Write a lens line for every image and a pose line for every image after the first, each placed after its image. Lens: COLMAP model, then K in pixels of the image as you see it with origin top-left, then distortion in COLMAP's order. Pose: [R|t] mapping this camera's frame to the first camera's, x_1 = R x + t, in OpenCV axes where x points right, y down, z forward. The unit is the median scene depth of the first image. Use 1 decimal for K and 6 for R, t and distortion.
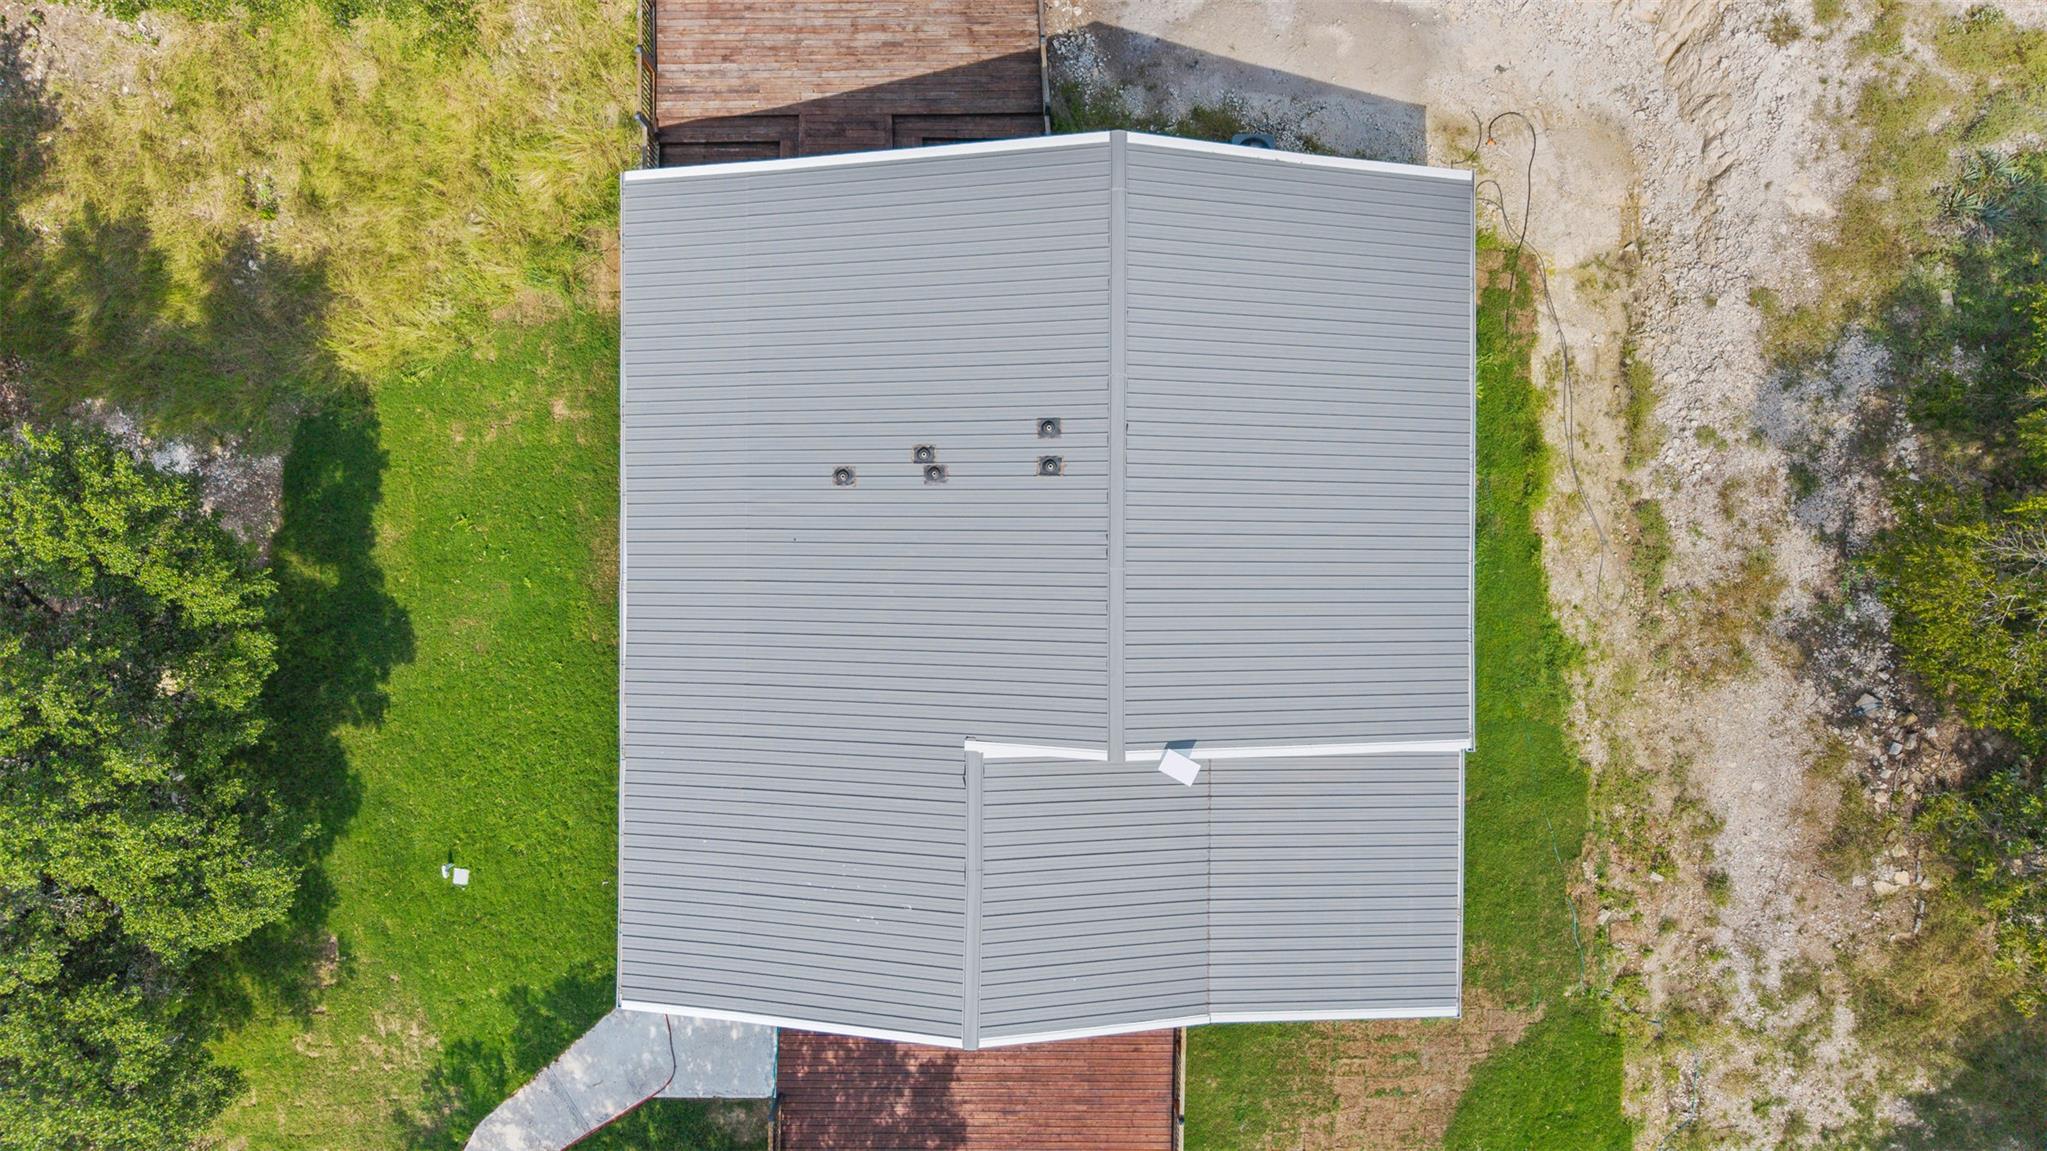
lens RADIAL K [[1421.6, 0, 1023.5], [0, 1421.6, 575.5], [0, 0, 1]] dist [-0.032224, 0.001247]
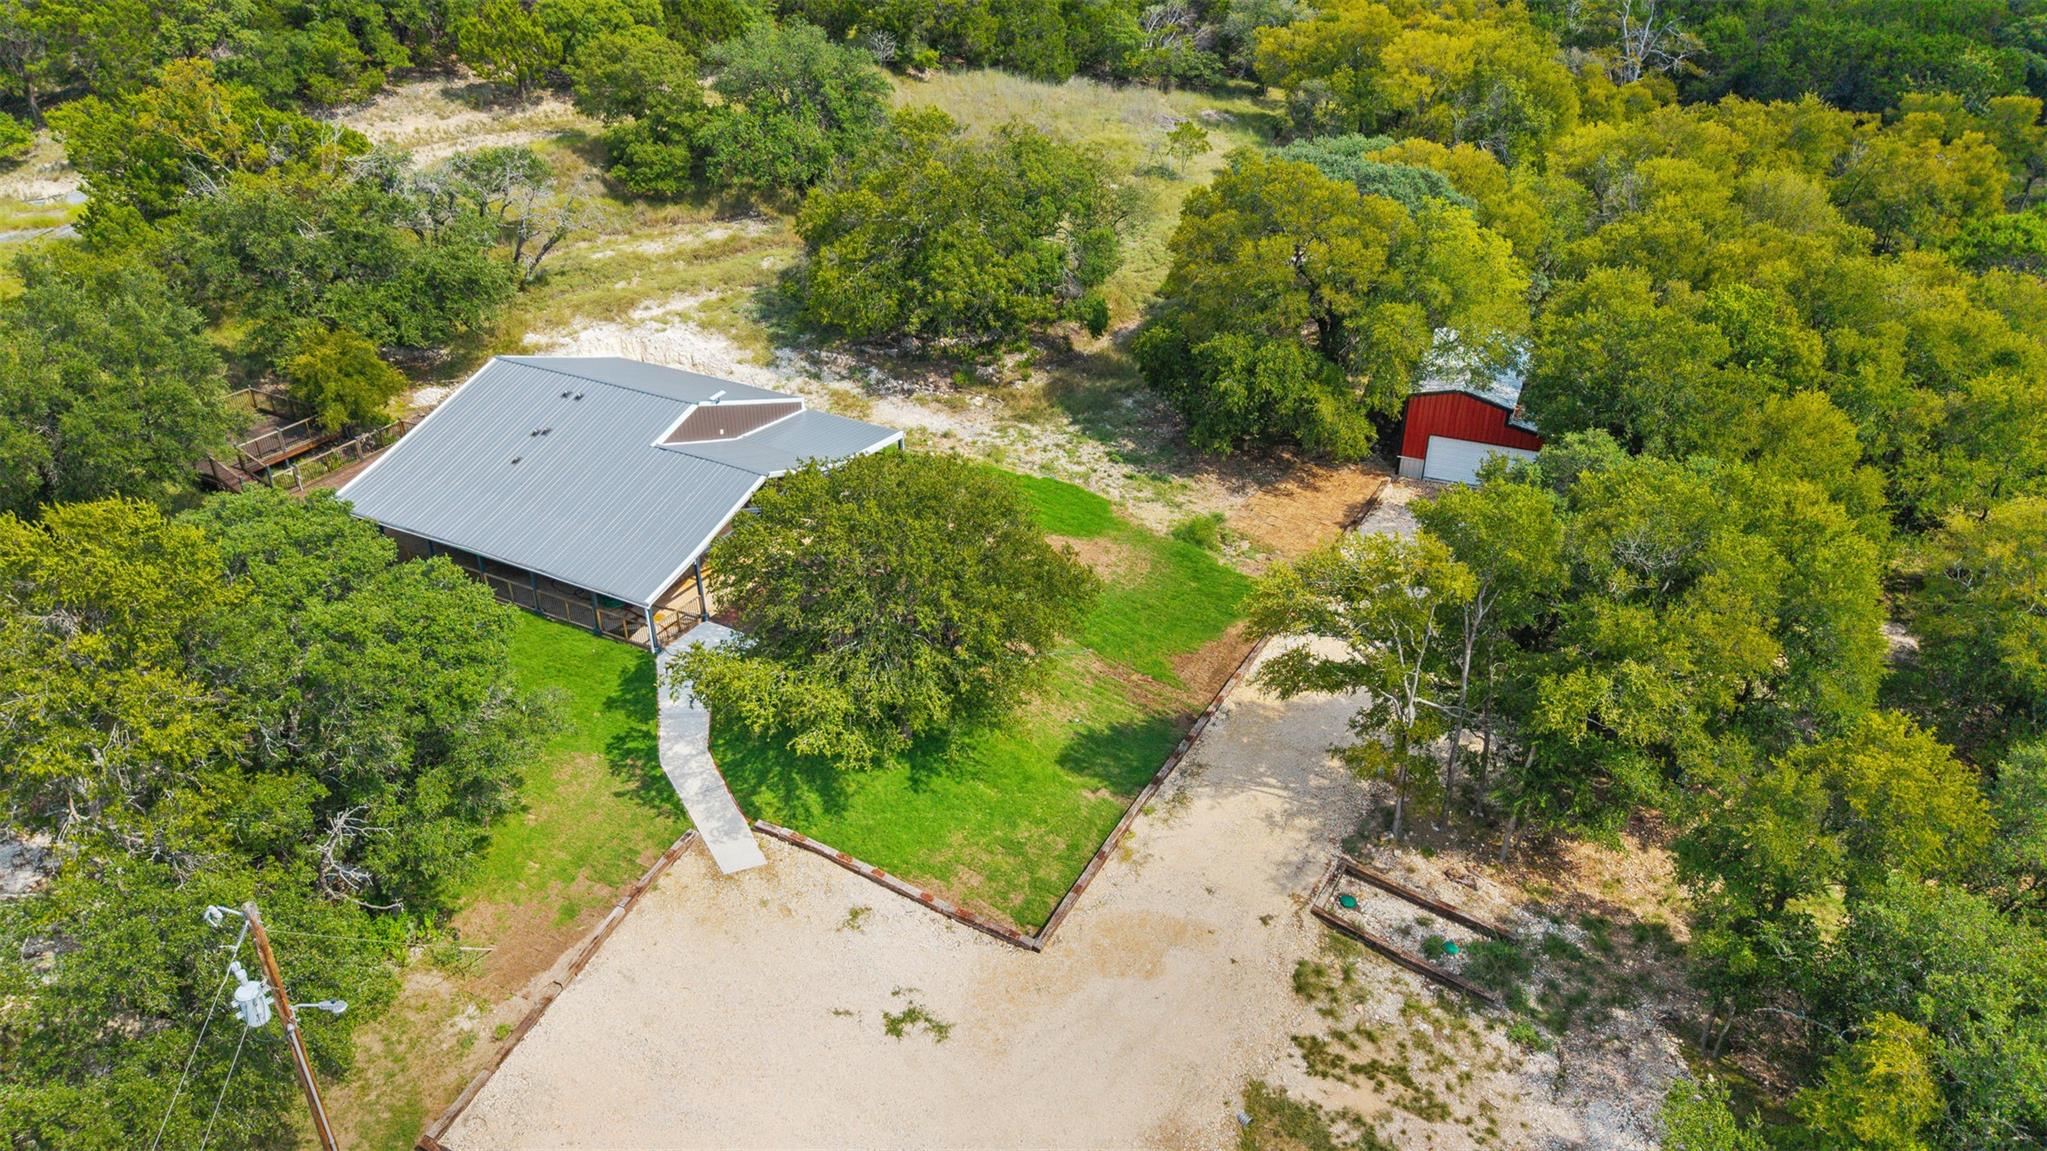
lens RADIAL K [[1393.8, 0, 1023.5], [0, 1393.8, 575.5], [0, 0, 1]] dist [-0.007650, 0.002319]
pose [[0.466575, -0.441617, 0.766344, -1.282809], [0.884454, 0.239852, -0.400266, 1.306423], [-0.007044, 0.864549, 0.502499, 0.080397]]
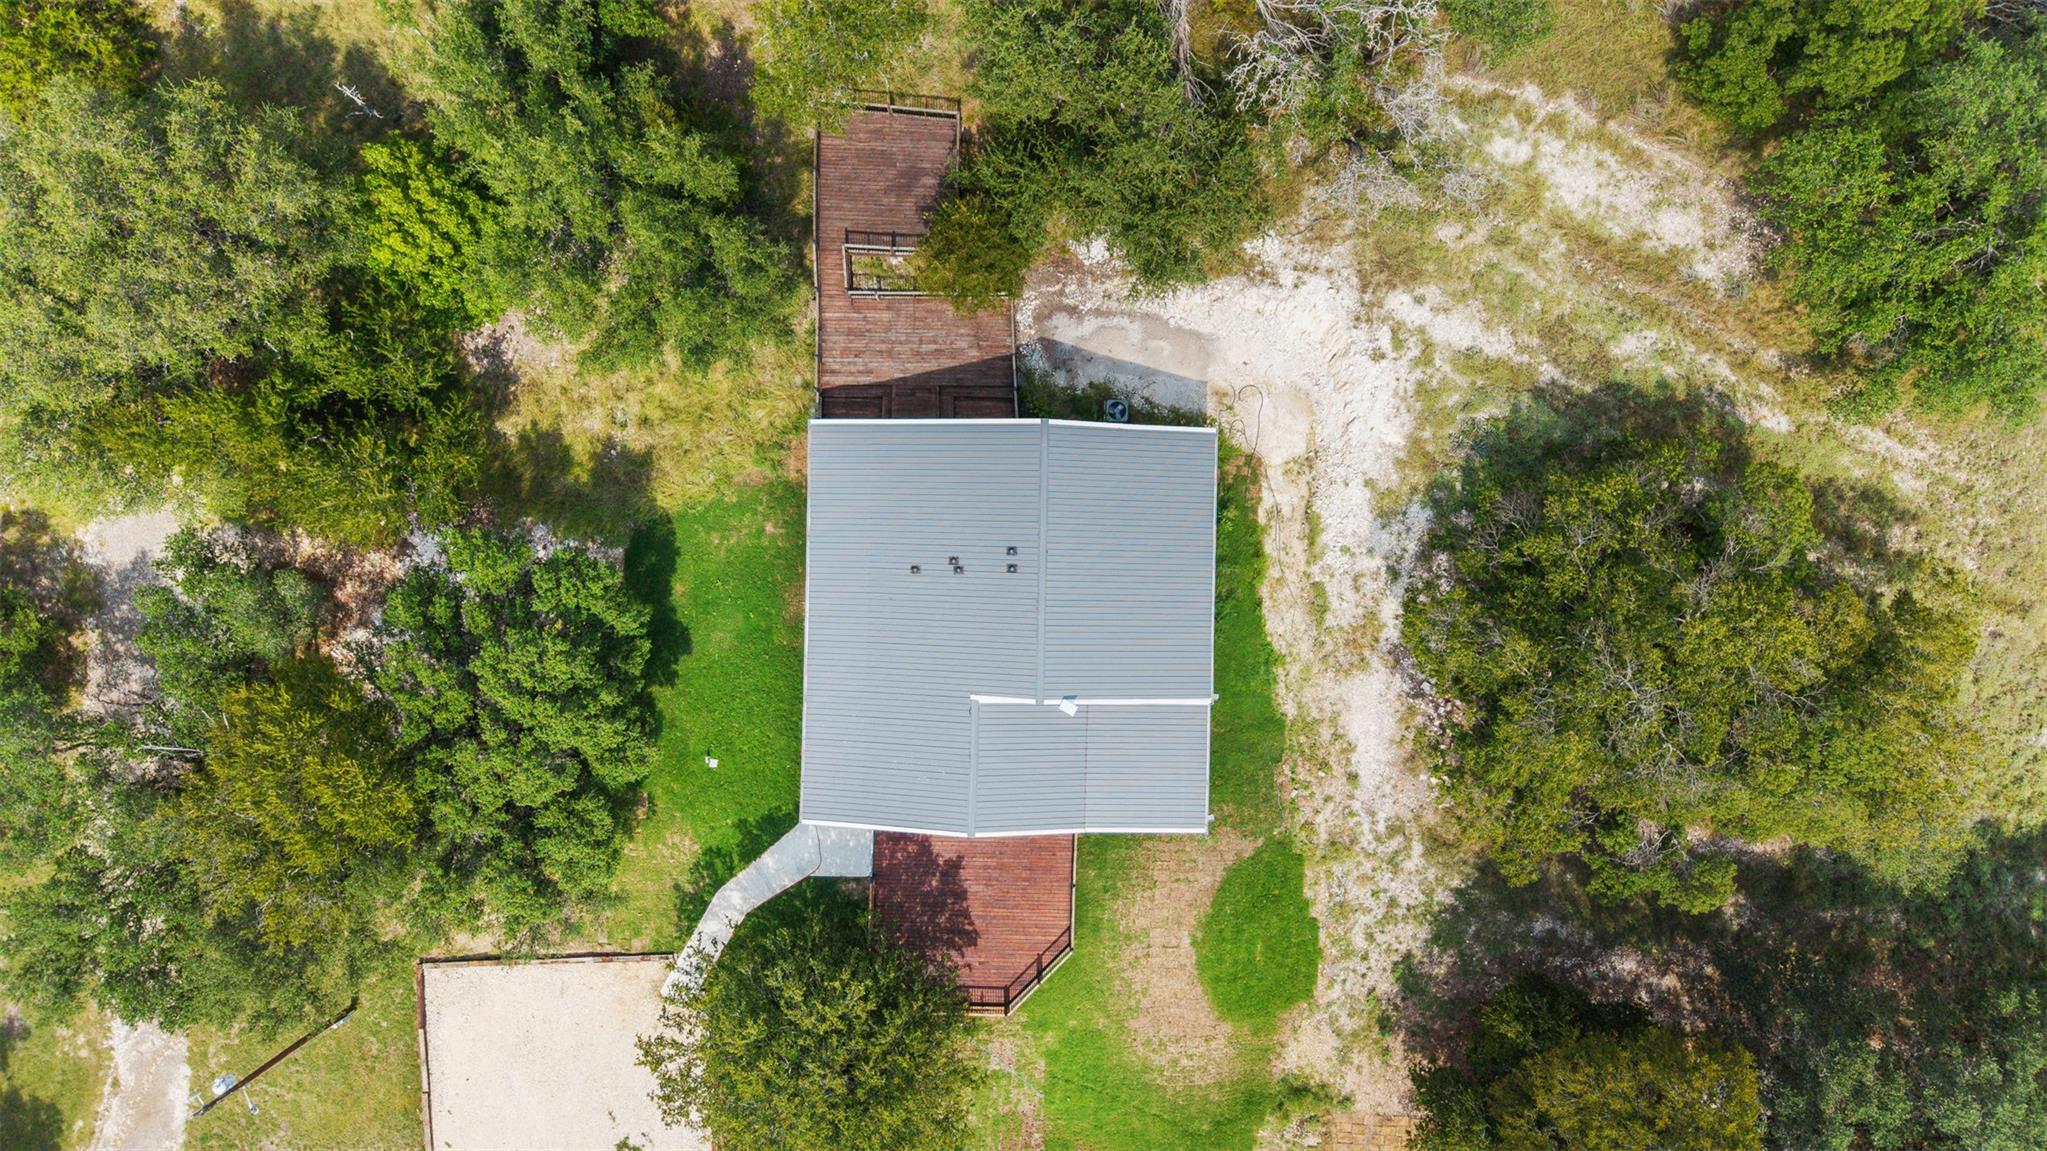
lens RADIAL K [[1393.8, 0, 1023.5], [0, 1393.8, 575.5], [0, 0, 1]] dist [-0.007650, 0.002319]
pose [[0.999873, 0.015769, 0.002435, 0.026367], [-0.015768, 0.999875, -0.000678, -0.054961], [-0.002446, 0.000639, 0.999997, -0.954689]]
